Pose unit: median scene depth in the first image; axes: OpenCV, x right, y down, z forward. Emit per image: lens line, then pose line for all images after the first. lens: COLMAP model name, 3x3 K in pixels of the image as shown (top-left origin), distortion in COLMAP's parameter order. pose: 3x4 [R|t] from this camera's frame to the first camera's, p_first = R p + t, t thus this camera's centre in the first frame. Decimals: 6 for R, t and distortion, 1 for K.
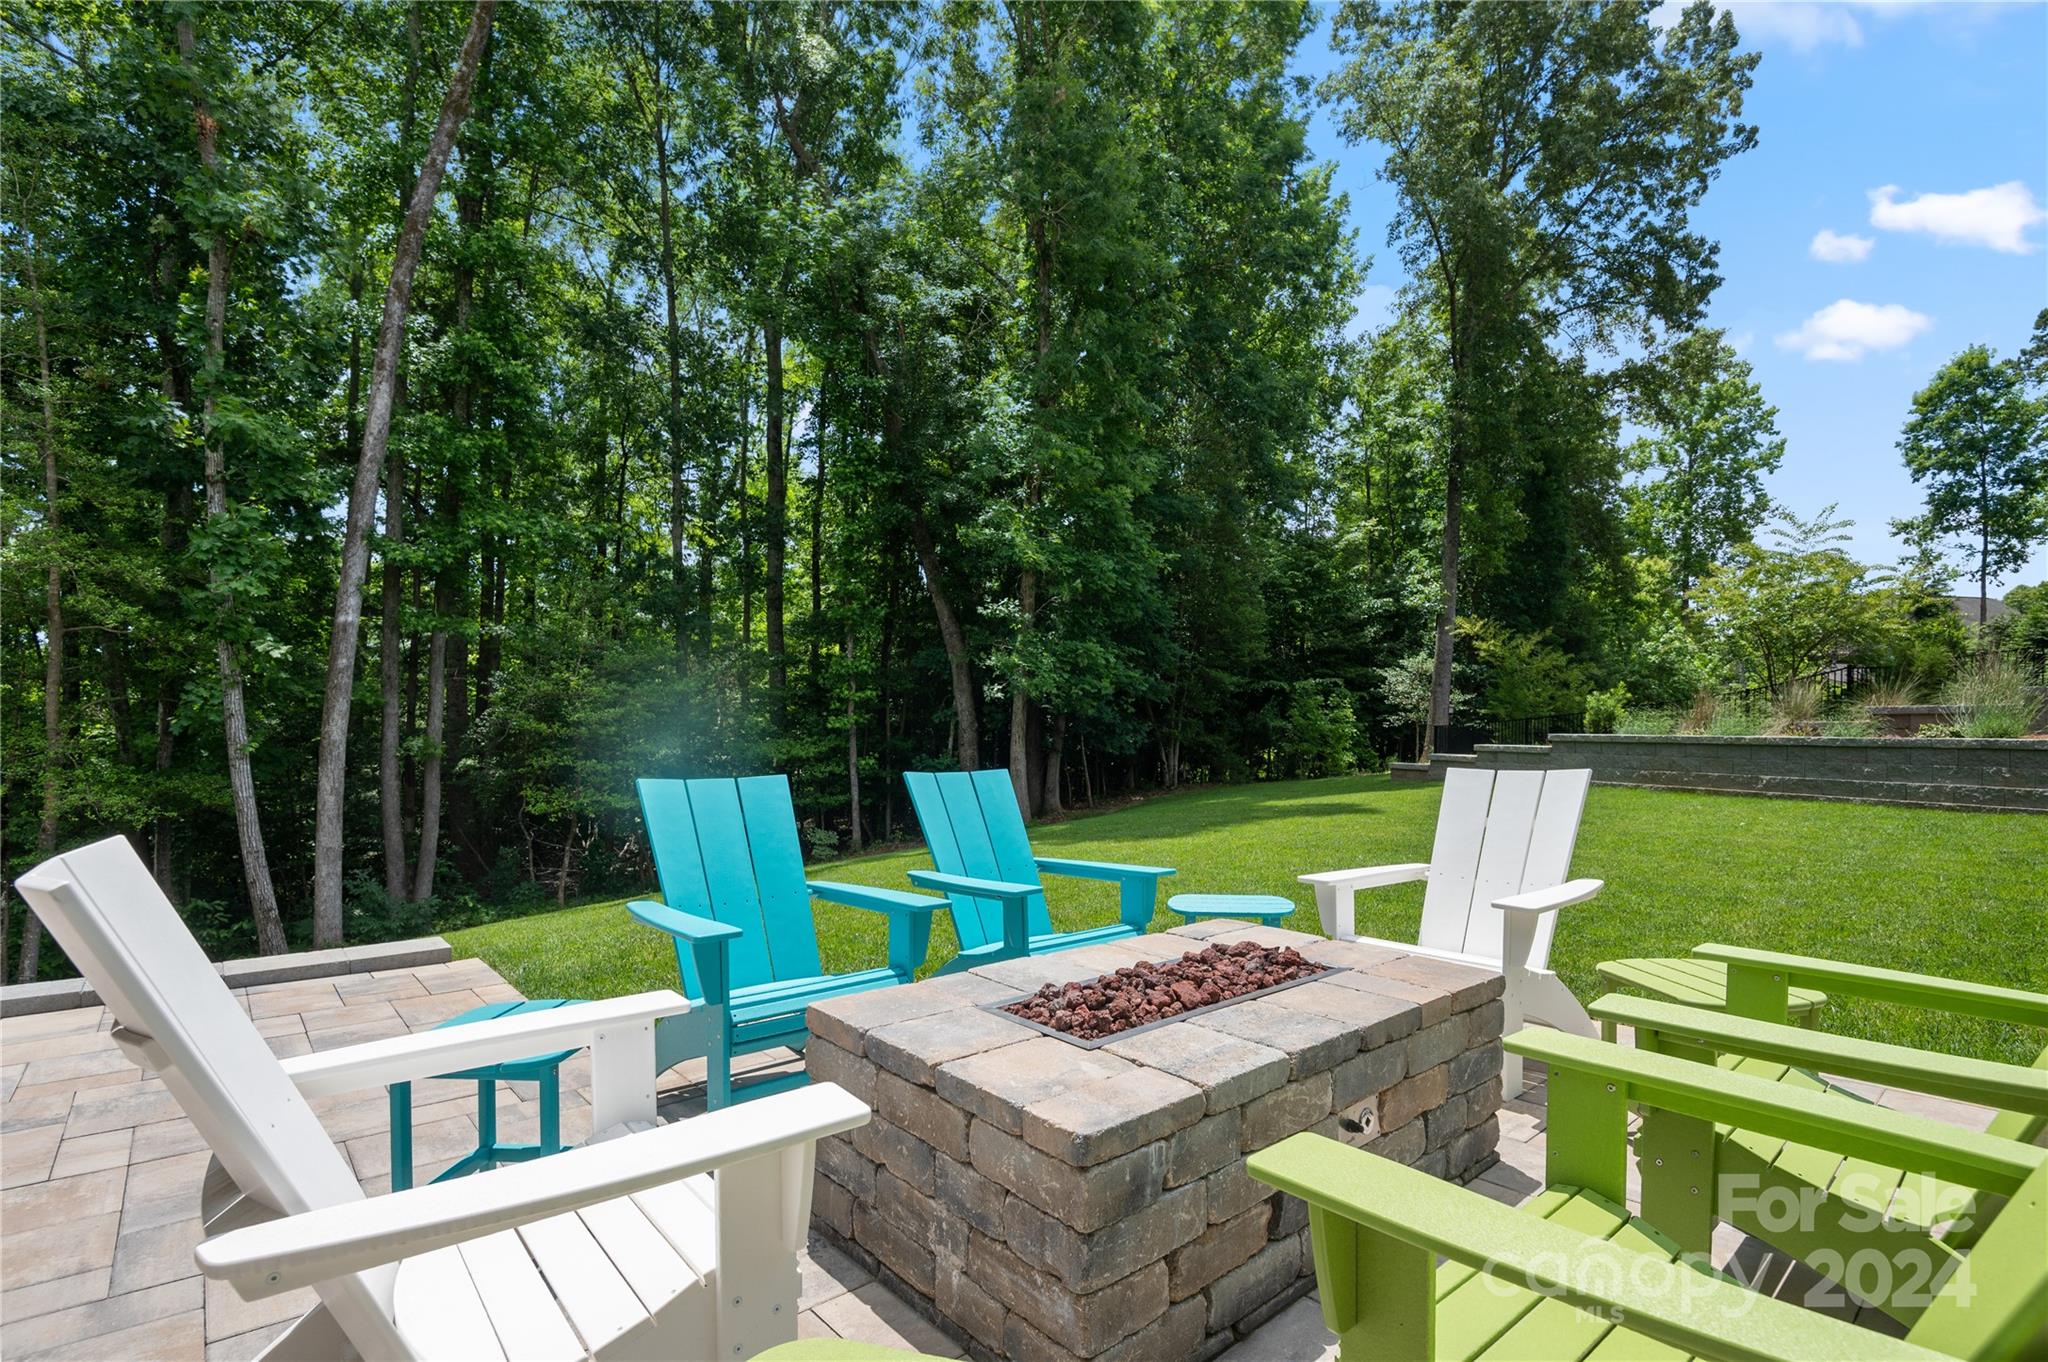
lens RADIAL K [[949.9, 0, 1051.8], [0, 949.9, 748.2], [0, 0, 1]] dist [-0.003744, -0.000864]
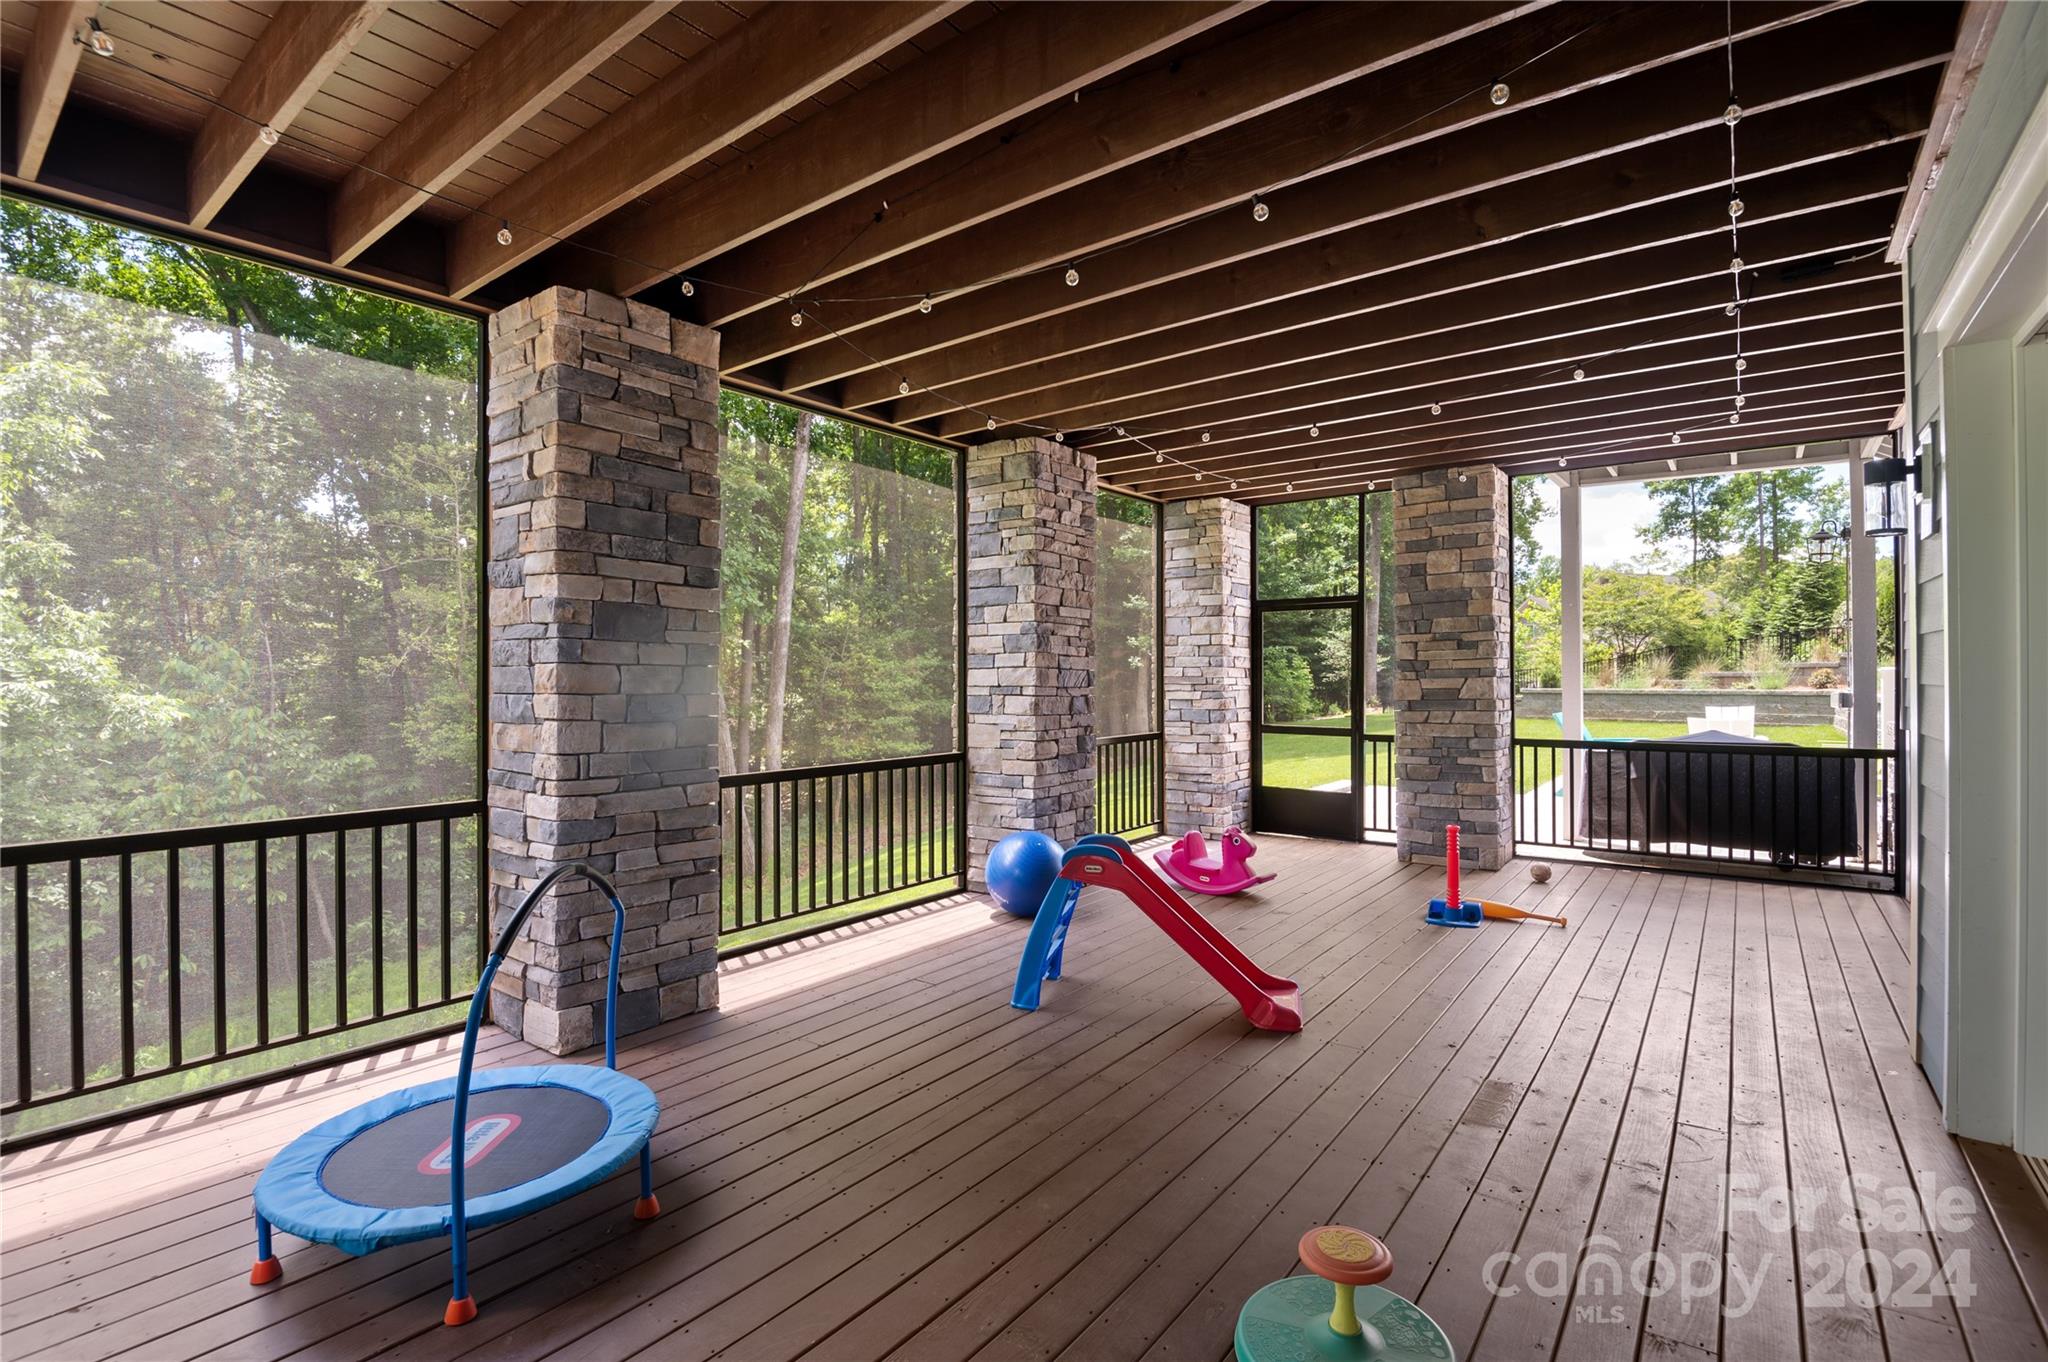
lens RADIAL K [[949.9, 0, 1015.7], [0, 949.9, 679.7], [0, 0, 1]] dist [-0.003744, -0.000864]
pose [[0.983437, -0.006897, 0.181117, -0.249605], [0.010959, 0.999710, -0.021441, -0.001423], [-0.180916, 0.023071, 0.983228, -0.183501]]
